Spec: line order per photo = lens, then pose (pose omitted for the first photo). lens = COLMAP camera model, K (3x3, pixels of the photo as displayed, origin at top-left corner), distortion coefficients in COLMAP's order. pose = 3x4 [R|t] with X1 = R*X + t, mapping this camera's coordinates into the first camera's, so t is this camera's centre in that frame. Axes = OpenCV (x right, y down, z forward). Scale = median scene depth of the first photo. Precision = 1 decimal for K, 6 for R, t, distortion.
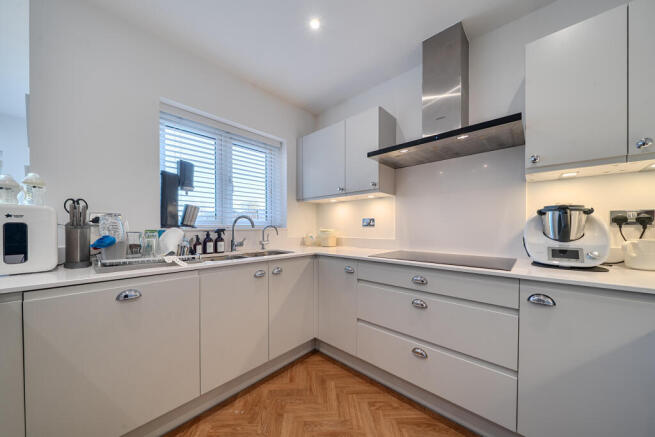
lens RADIAL K [[228.5, 0, 328.7], [0, 228.5, 227.0], [0, 0, 1]] dist [0.000543, 0.000024]
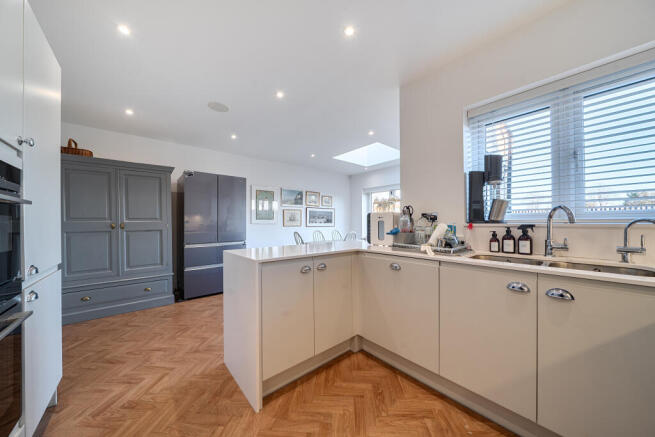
lens RADIAL K [[220.4, 0, 328.7], [0, 220.4, 225.0], [0, 0, 1]] dist [-0.000691, -0.000033]
pose [[-0.111591, 0.011335, -0.993690, 0.382748], [0.002906, 0.999934, 0.011080, -0.001336], [0.993750, -0.001651, -0.111617, 0.410638]]
